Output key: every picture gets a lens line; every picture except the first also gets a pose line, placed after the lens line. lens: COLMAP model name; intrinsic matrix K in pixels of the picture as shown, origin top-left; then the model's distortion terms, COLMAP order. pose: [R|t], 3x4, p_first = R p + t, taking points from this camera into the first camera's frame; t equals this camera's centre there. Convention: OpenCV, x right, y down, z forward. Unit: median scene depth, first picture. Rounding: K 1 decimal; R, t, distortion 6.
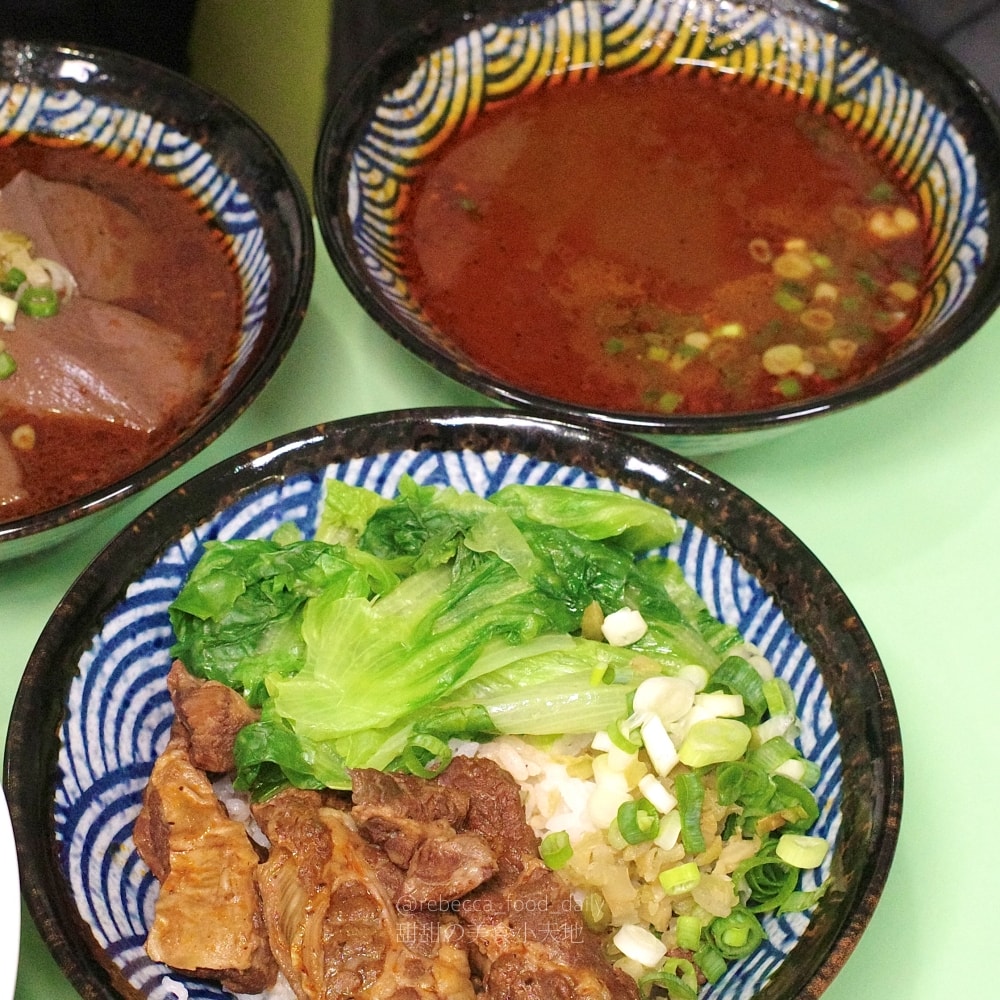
lens RADIAL K [[2339.0, 0, 503.9], [0, 2339.0, 501.7], [0, 0, 1]] dist [-0.056134, 0.000000]
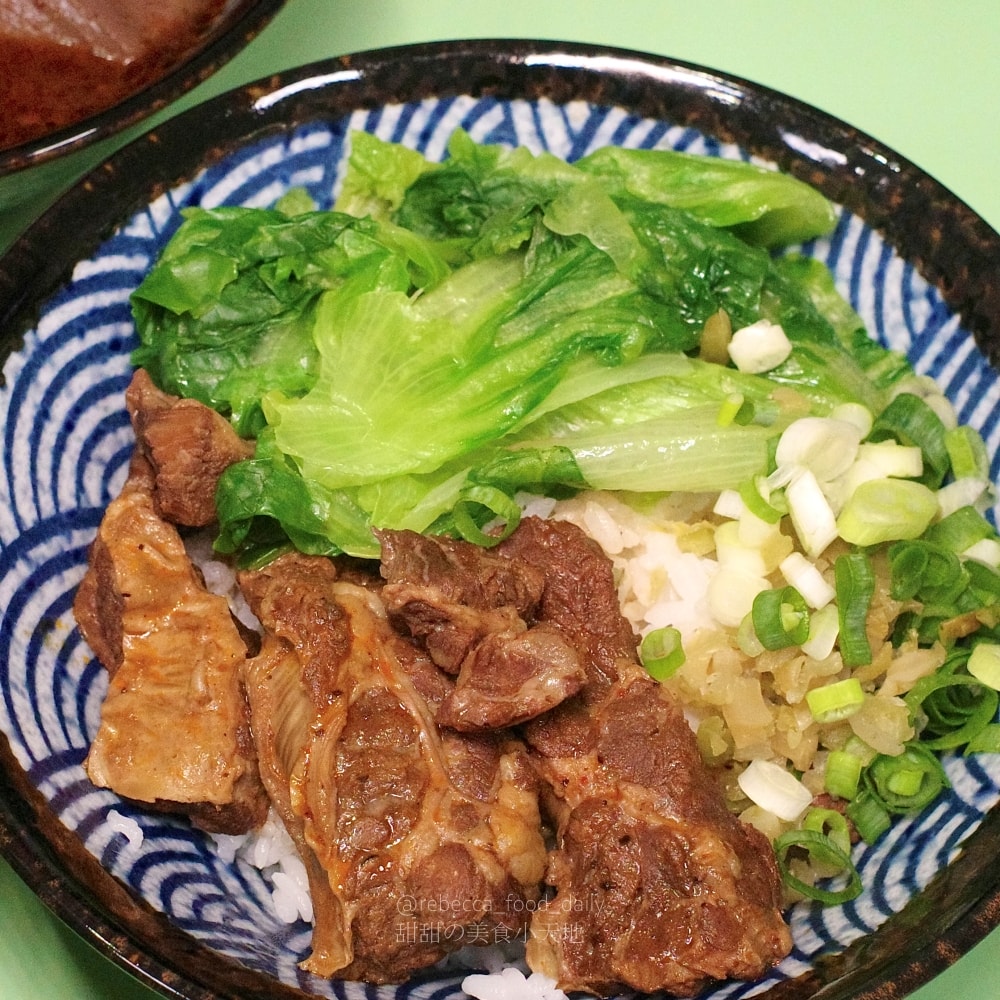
lens RADIAL K [[2339.0, 0, 496.1], [0, 2339.0, 501.3], [0, 0, 1]] dist [-0.056134, 0.000000]
pose [[0.999219, 0.038508, 0.008914, -0.035503], [-0.039271, 0.992764, 0.113480, 0.022652], [-0.004479, -0.113741, 0.993500, 0.282893]]
